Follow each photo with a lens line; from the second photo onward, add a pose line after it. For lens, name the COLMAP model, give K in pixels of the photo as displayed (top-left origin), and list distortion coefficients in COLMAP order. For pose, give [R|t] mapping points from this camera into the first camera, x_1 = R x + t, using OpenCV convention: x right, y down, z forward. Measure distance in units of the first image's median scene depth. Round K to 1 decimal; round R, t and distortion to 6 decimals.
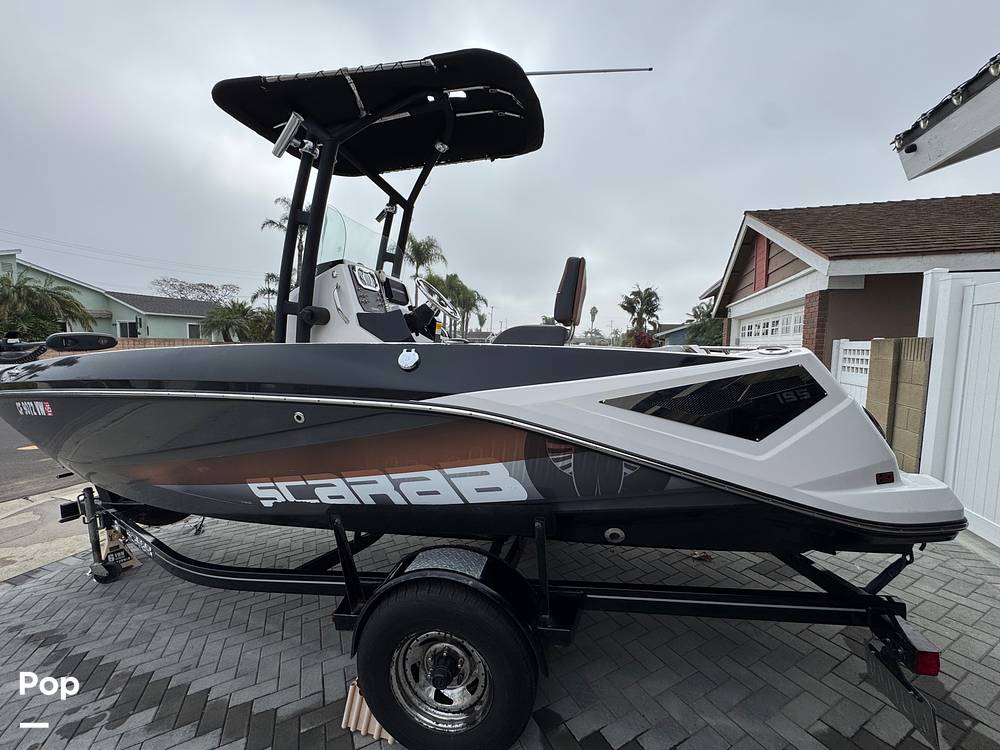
lens RADIAL K [[402.1, 0, 500.9], [0, 402.1, 373.1], [0, 0, 1]] dist [-0.004443, 0.000548]
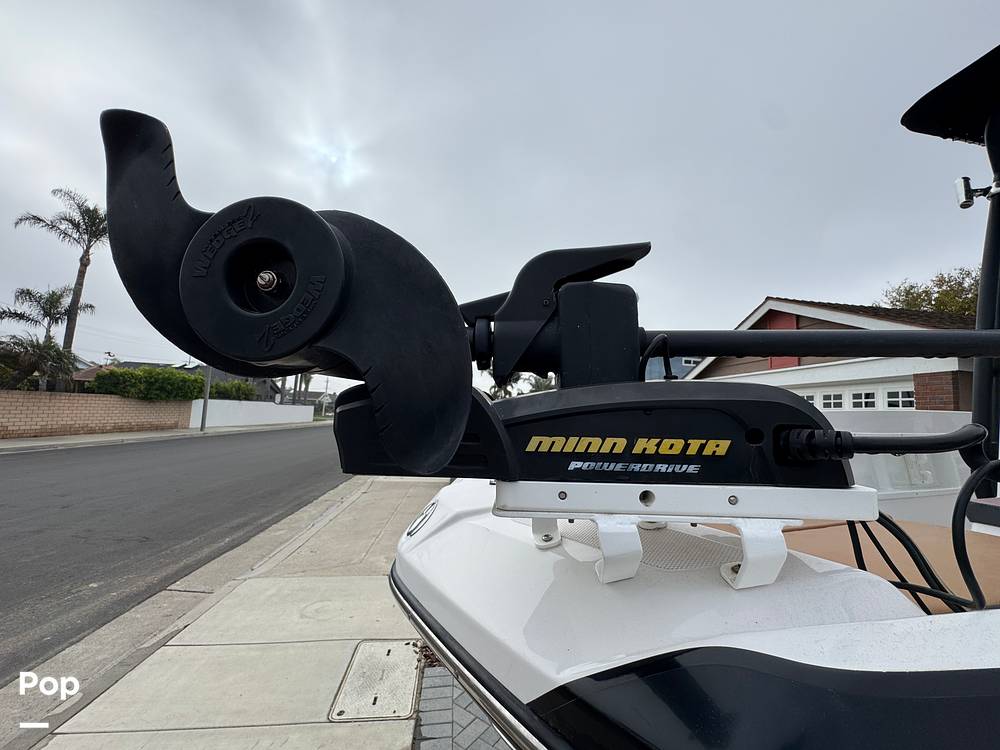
lens RADIAL K [[402.1, 0, 501.5], [0, 402.1, 371.5], [0, 0, 1]] dist [-0.004443, 0.000548]
pose [[0.903931, 0.071417, 0.421673, -1.619892], [-0.001195, 0.986377, -0.164496, -0.042183], [-0.427676, 0.148189, 0.891702, 1.090350]]
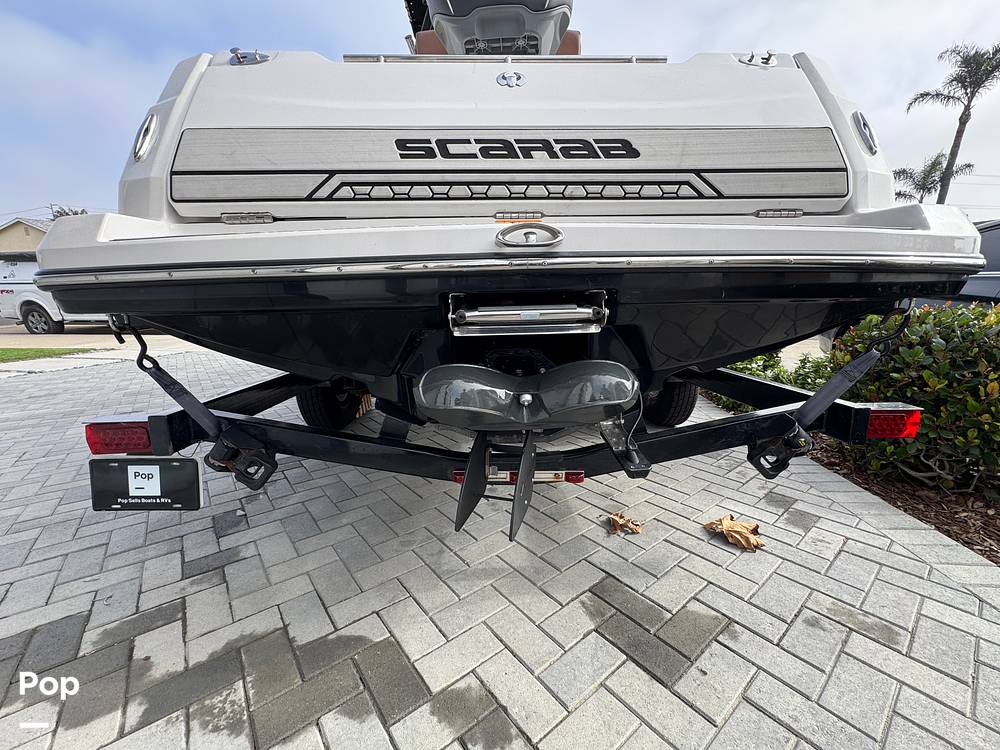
lens RADIAL K [[402.1, 0, 500.7], [0, 402.1, 377.2], [0, 0, 1]] dist [-0.004443, 0.000548]
pose [[0.225298, 0.228475, -0.947122, 1.069111], [-0.055130, 0.973547, 0.221736, 0.196251], [0.972729, 0.002258, 0.231934, 0.859233]]
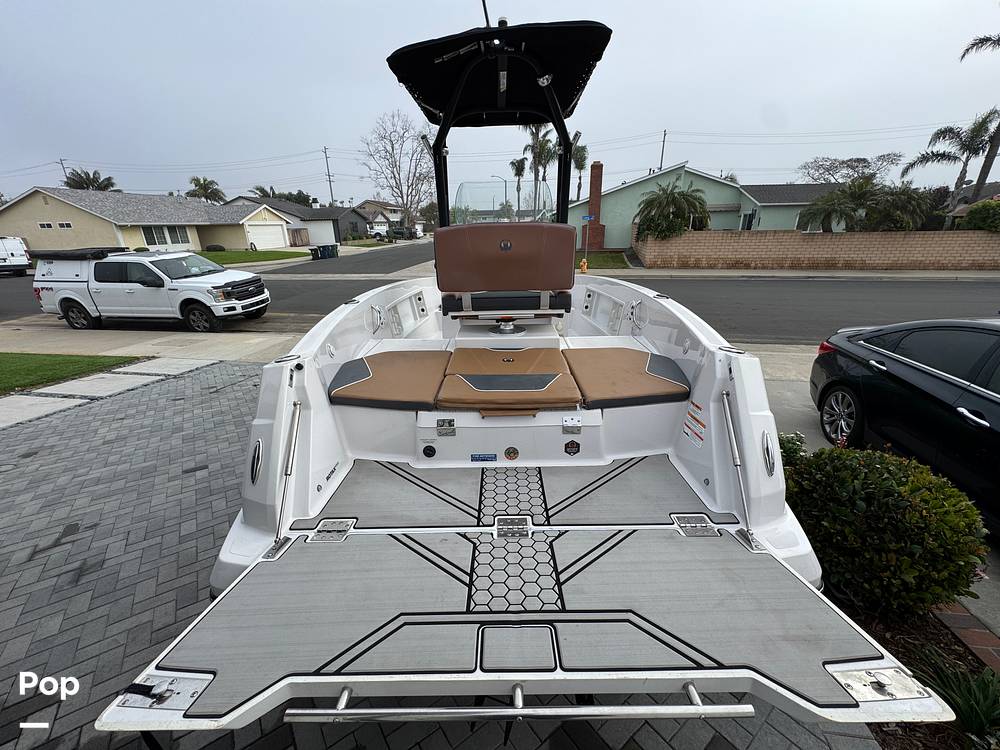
lens RADIAL K [[402.1, 0, 500.6], [0, 402.1, 376.5], [0, 0, 1]] dist [-0.004443, 0.000548]
pose [[0.192242, 0.330521, -0.924012, 1.121191], [-0.052925, 0.943697, 0.326551, -0.249308], [0.979919, -0.013873, 0.198911, 0.838774]]
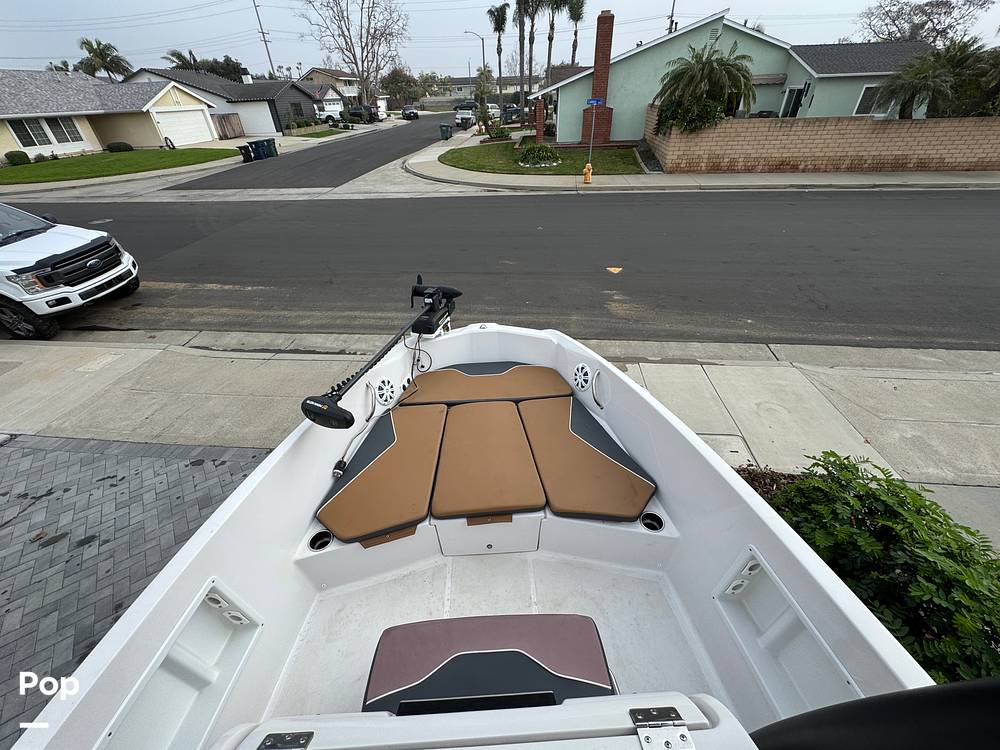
lens RADIAL K [[402.1, 0, 500.9], [0, 402.1, 375.3], [0, 0, 1]] dist [-0.004443, 0.000548]
pose [[0.235013, 0.541148, -0.807420, -0.397391], [-0.036369, 0.835000, 0.549047, -0.561867], [0.971312, -0.099668, 0.215917, 1.153416]]
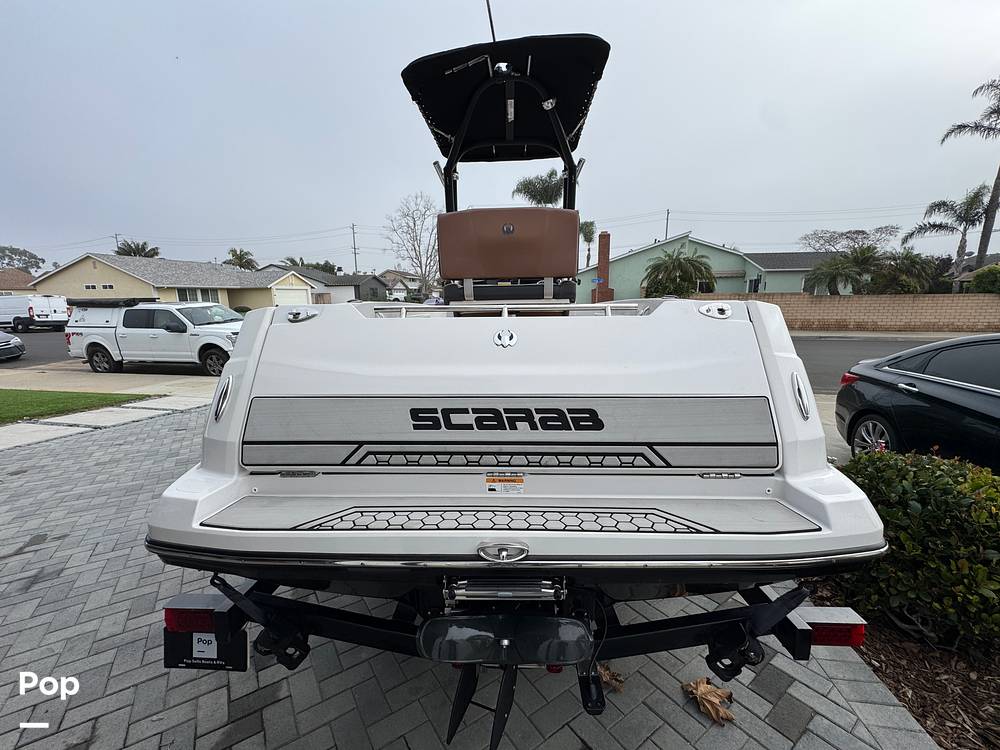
lens RADIAL K [[402.1, 0, 500.5], [0, 402.1, 376.1], [0, 0, 1]] dist [-0.004443, 0.000548]
pose [[0.160662, 0.179140, -0.970617, 1.120014], [-0.059884, 0.983349, 0.171578, -0.067156], [0.985191, 0.030559, 0.168714, 0.874268]]
